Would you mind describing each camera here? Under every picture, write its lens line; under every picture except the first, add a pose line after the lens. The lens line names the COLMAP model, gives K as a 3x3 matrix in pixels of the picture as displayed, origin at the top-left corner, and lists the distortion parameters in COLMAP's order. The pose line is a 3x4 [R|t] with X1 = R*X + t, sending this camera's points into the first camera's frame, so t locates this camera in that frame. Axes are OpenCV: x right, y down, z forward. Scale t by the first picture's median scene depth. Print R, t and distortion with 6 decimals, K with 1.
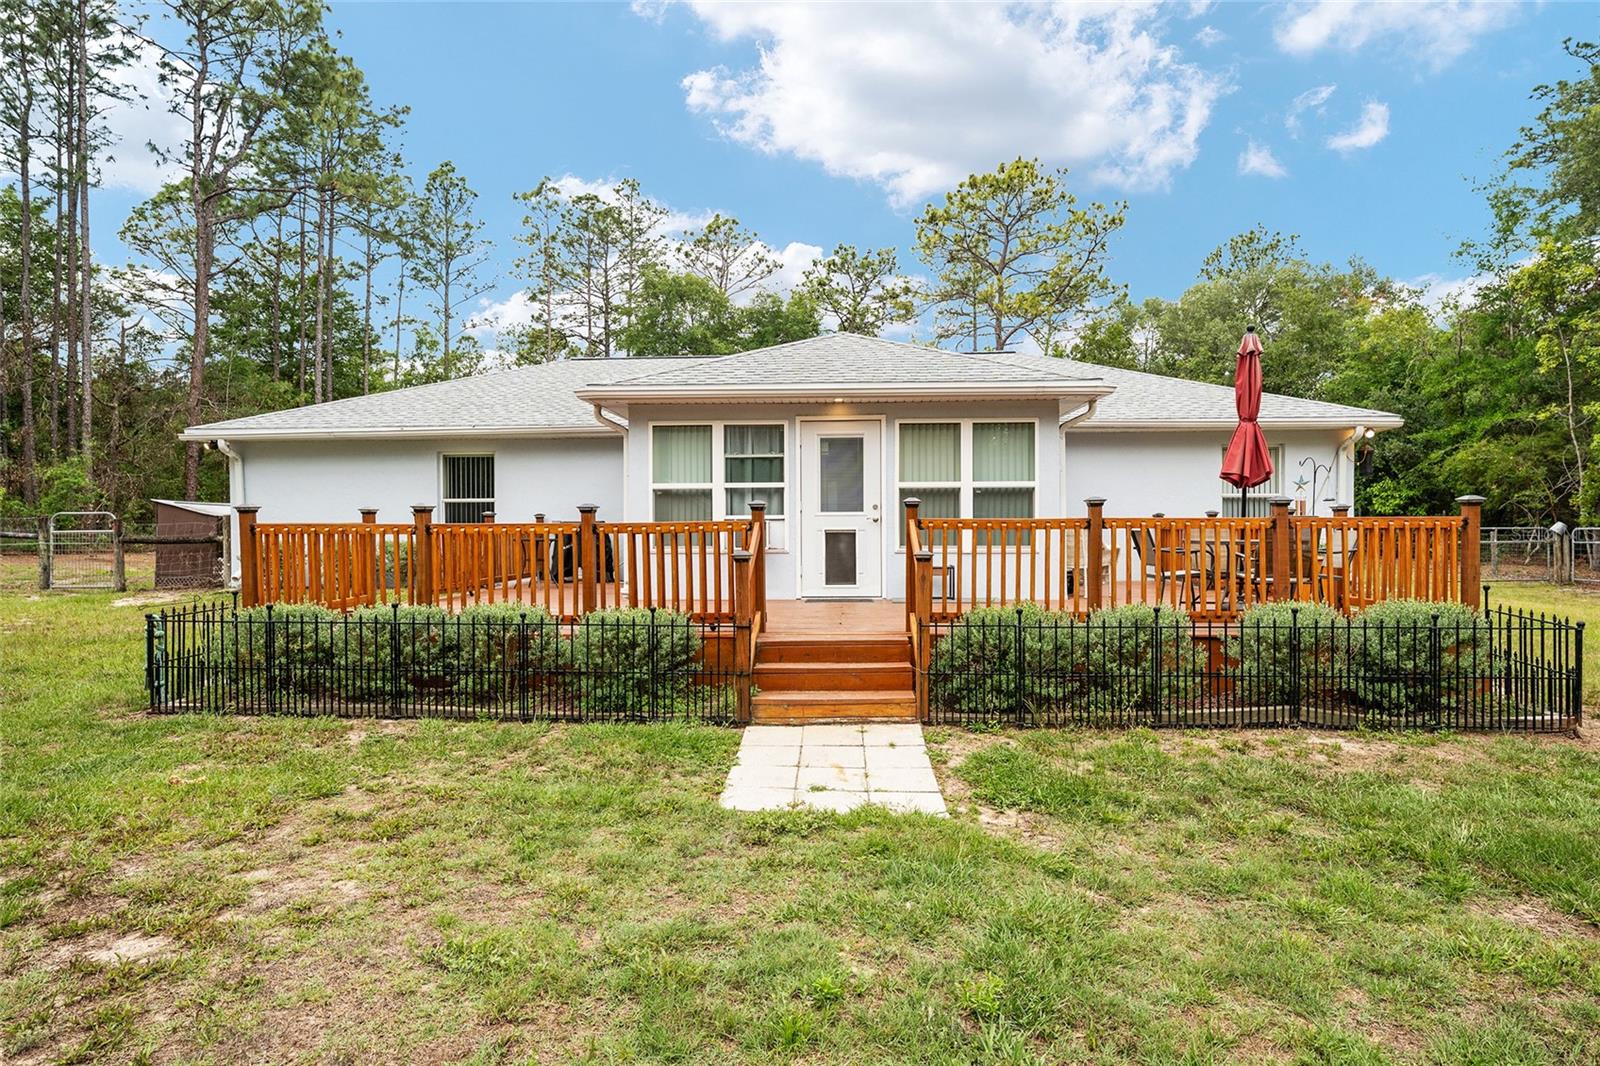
lens RADIAL K [[874.0, 0, 801.6], [0, 874.0, 507.7], [0, 0, 1]] dist [-0.003651, -0.002237]
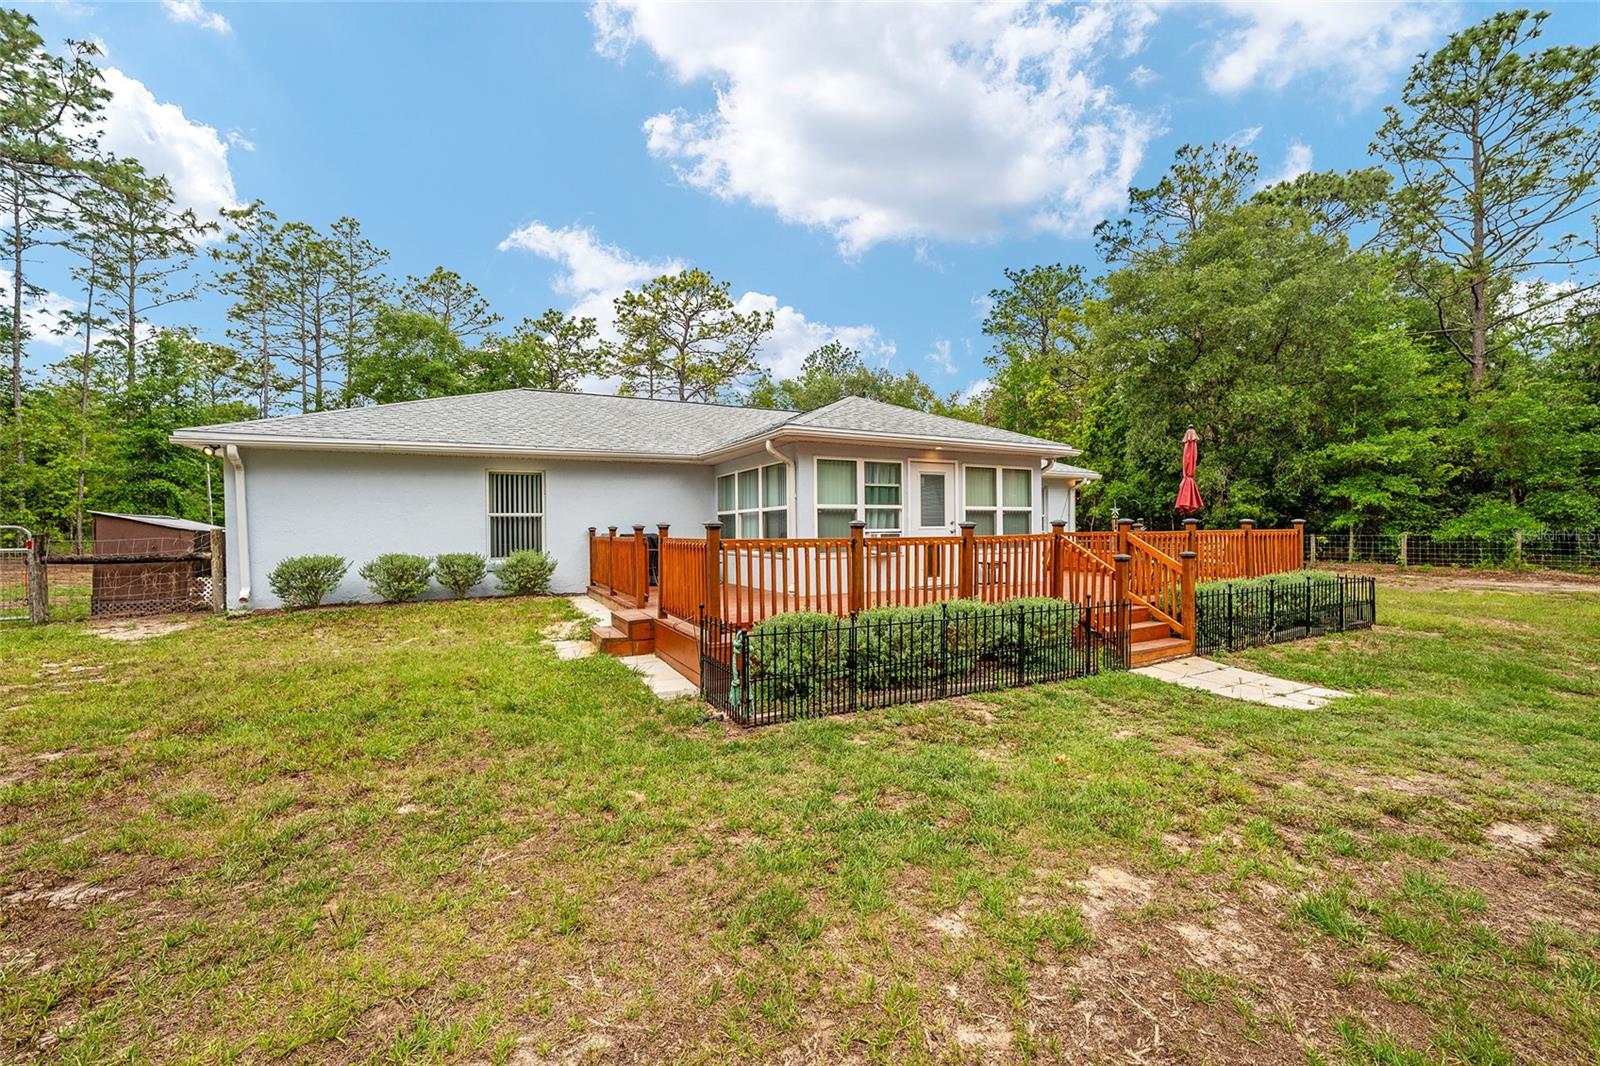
lens RADIAL K [[641.8, 0, 789.2], [0, 641.8, 550.1], [0, 0, 1]] dist [-0.031119, 0.007239]
pose [[0.872120, -0.018098, 0.488957, -0.471712], [-0.003951, 0.999023, 0.044024, -0.001238], [-0.489276, -0.040327, 0.871196, 0.142259]]
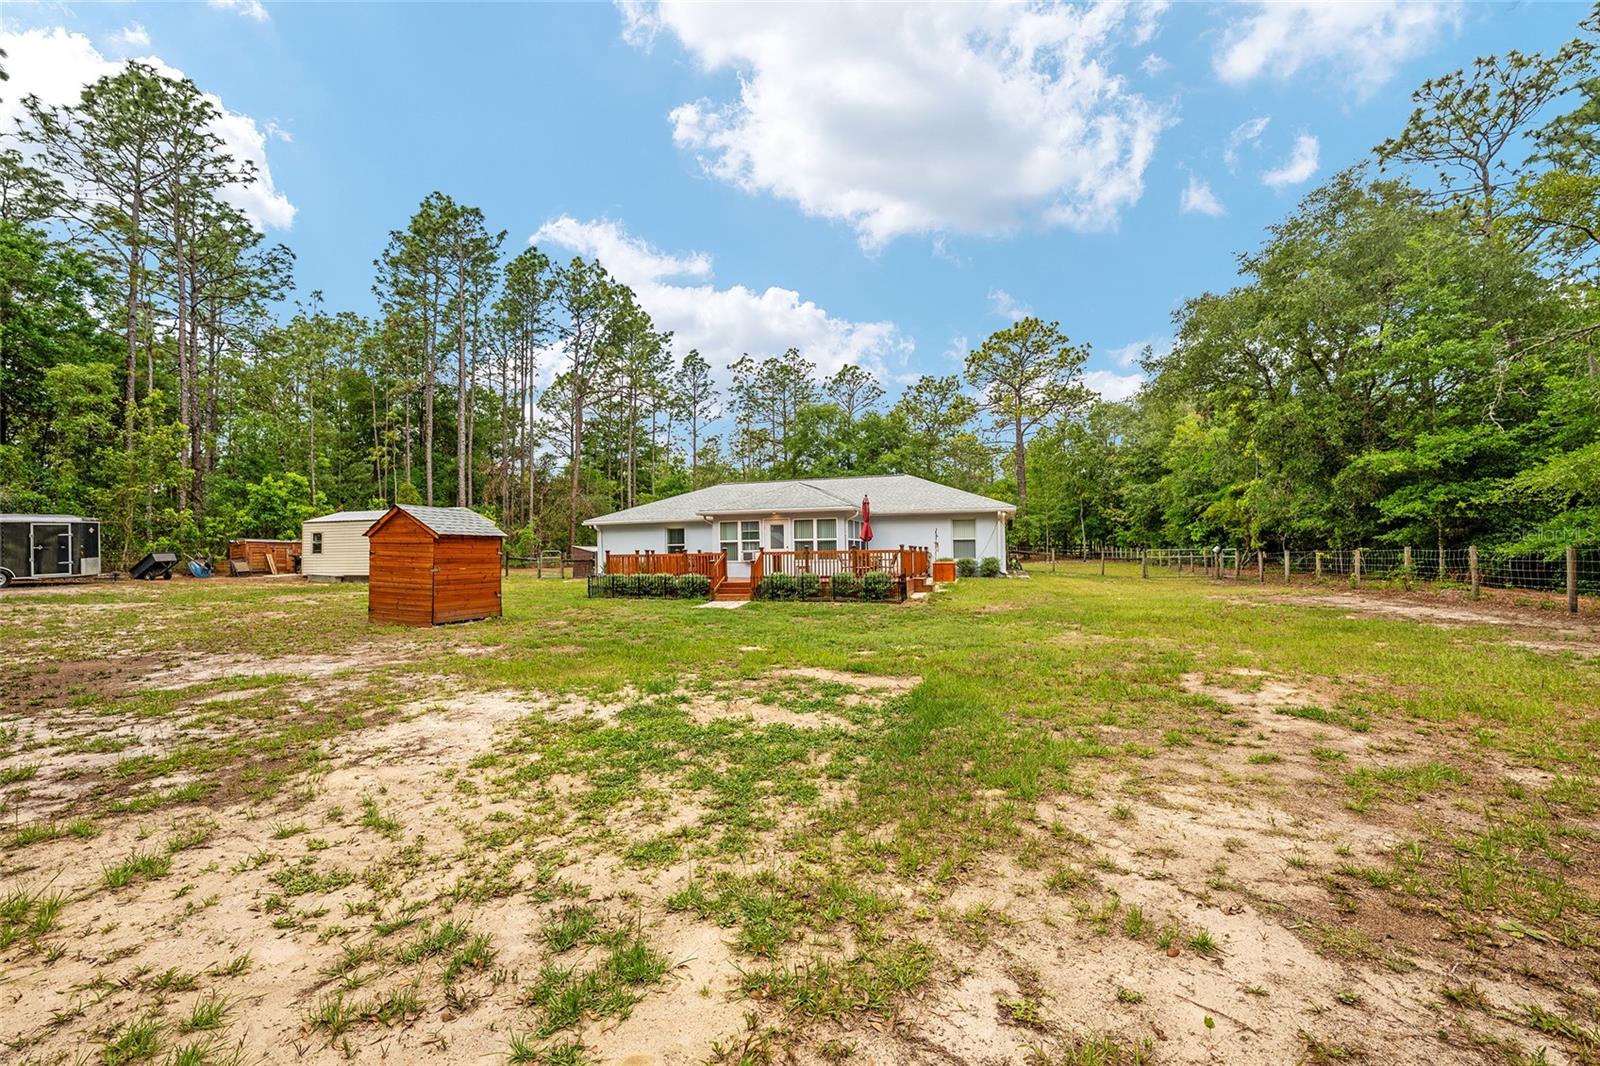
lens RADIAL K [[641.8, 0, 802.2], [0, 641.8, 524.3], [0, 0, 1]] dist [-0.031119, 0.007239]
pose [[0.969348, -0.021559, -0.244744, 0.484415], [0.016442, 0.999602, -0.022931, -0.020449], [0.245141, 0.018204, 0.969316, -0.830287]]
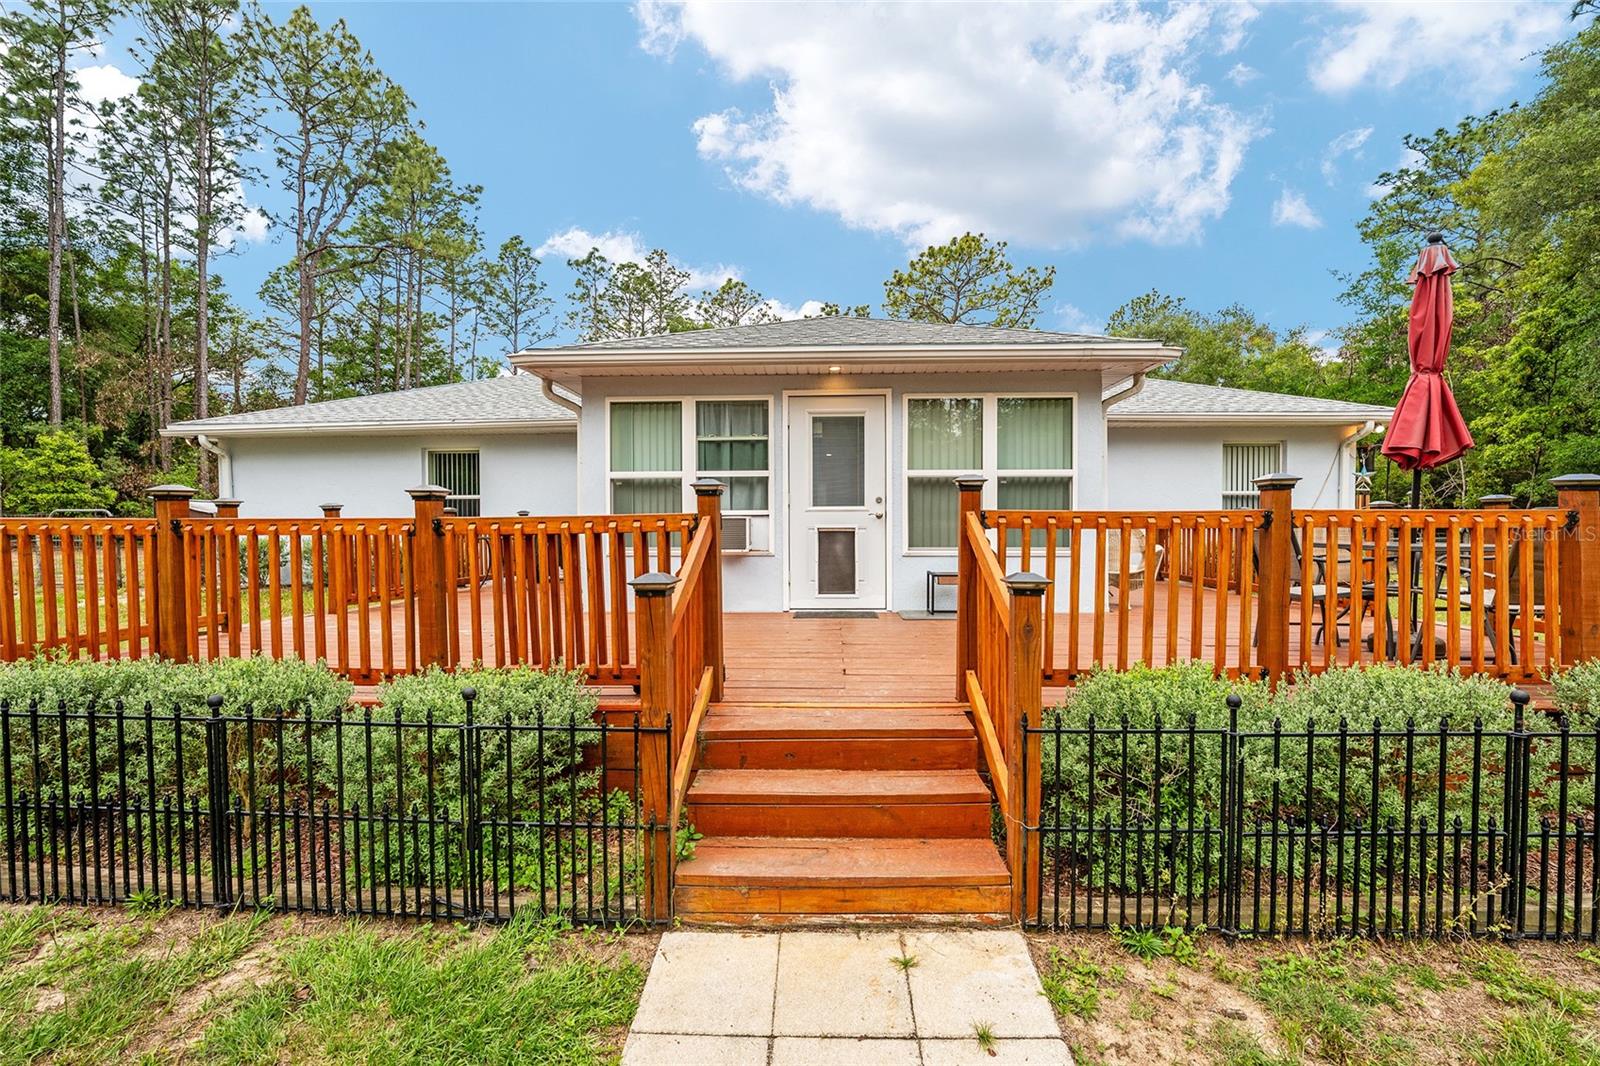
lens RADIAL K [[641.8, 0, 800.9], [0, 641.8, 521.1], [0, 0, 1]] dist [-0.031119, 0.007239]
pose [[0.999975, 0.001504, 0.006972, 0.004625], [-0.001621, 0.999857, 0.016804, 0.006241], [-0.006946, -0.016815, 0.999835, 0.277201]]
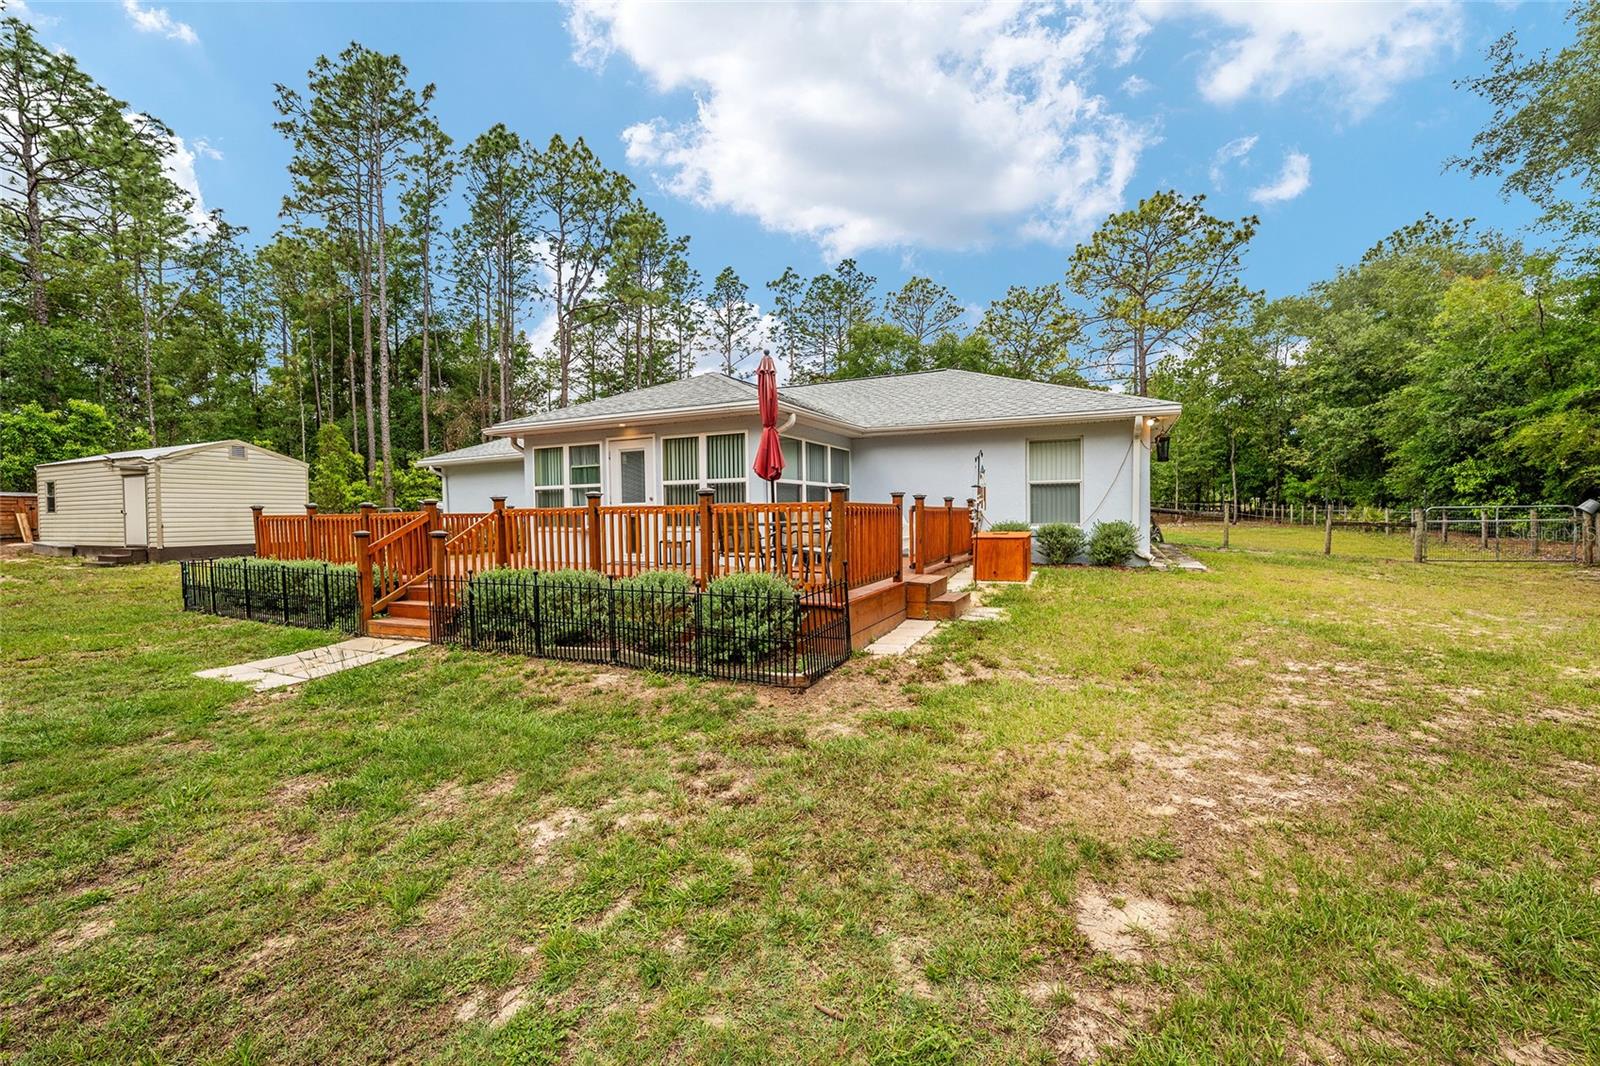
lens RADIAL K [[641.8, 0, 811.4], [0, 641.8, 529.8], [0, 0, 1]] dist [-0.031119, 0.007239]
pose [[0.929689, 0.000546, -0.368346, 0.495366], [0.018201, 0.998709, 0.047418, 0.003370], [0.367896, -0.050788, 0.928479, 0.091840]]
